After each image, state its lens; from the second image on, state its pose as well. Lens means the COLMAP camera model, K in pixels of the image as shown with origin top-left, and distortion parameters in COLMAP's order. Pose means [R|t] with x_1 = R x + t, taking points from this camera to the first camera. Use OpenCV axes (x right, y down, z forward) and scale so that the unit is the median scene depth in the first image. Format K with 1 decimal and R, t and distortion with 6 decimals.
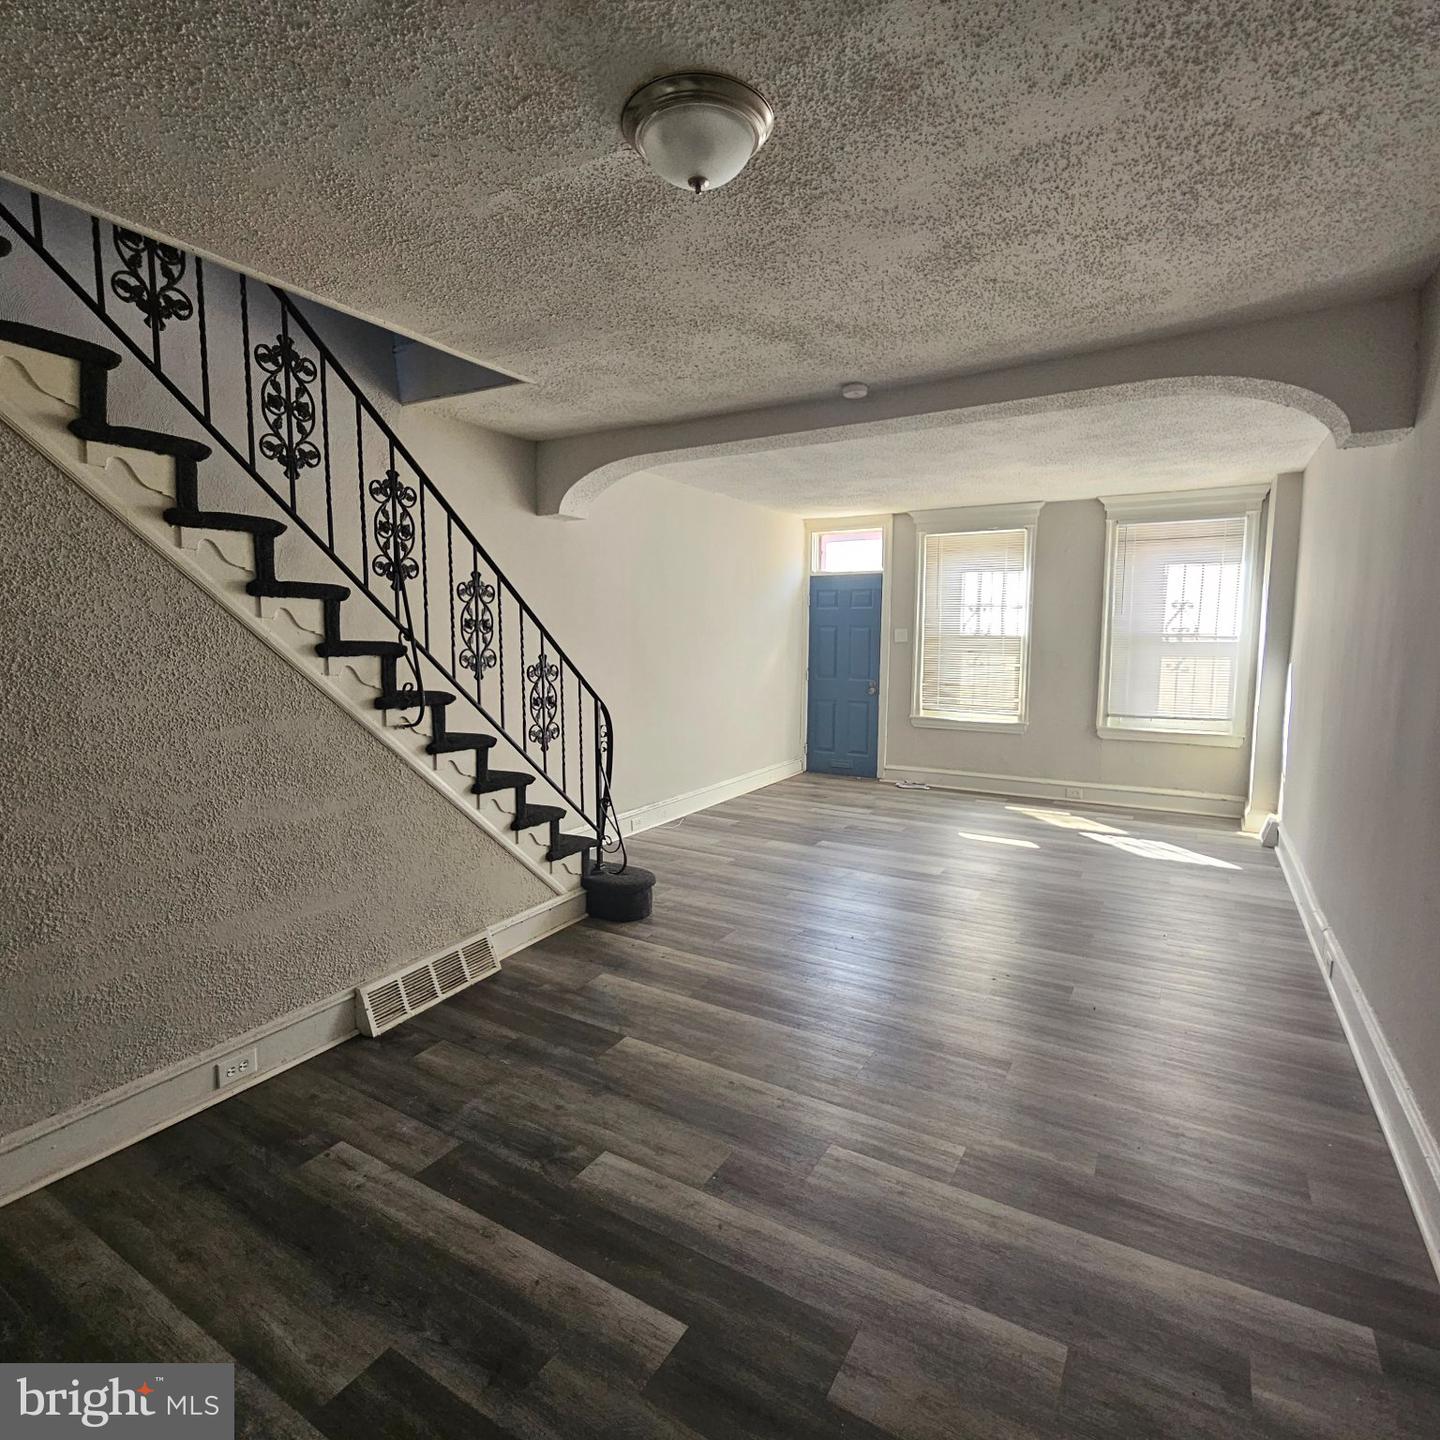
lens RADIAL K [[784.8, 0, 710.2], [0, 784.8, 717.0], [0, 0, 1]] dist [-0.006100, -0.001354]
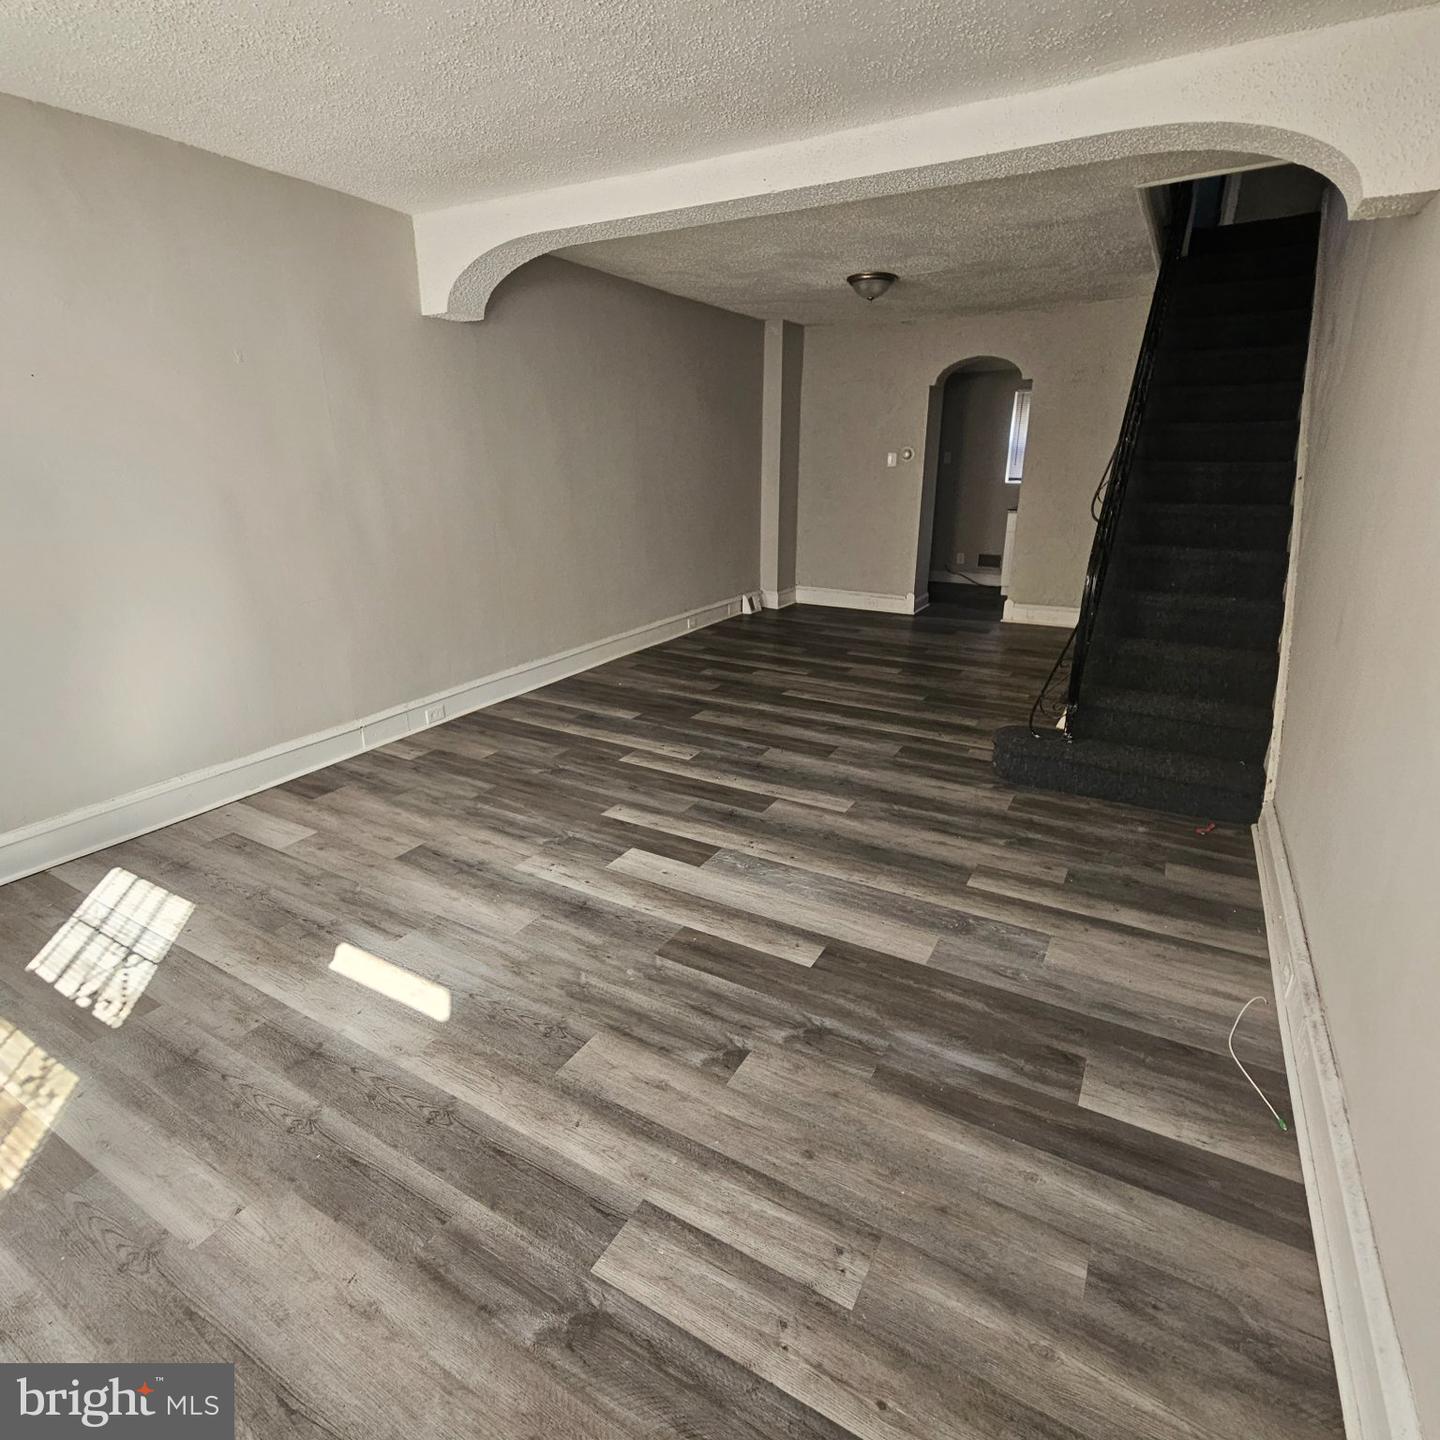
lens RADIAL K [[784.8, 0, 710.2], [0, 784.8, 717.0], [0, 0, 1]] dist [-0.006100, -0.001354]
pose [[-0.999806, 0.009982, -0.016983, 0.242209], [0.002079, 0.910758, 0.412935, -0.169795], [0.019589, 0.412819, -0.910602, 1.593668]]
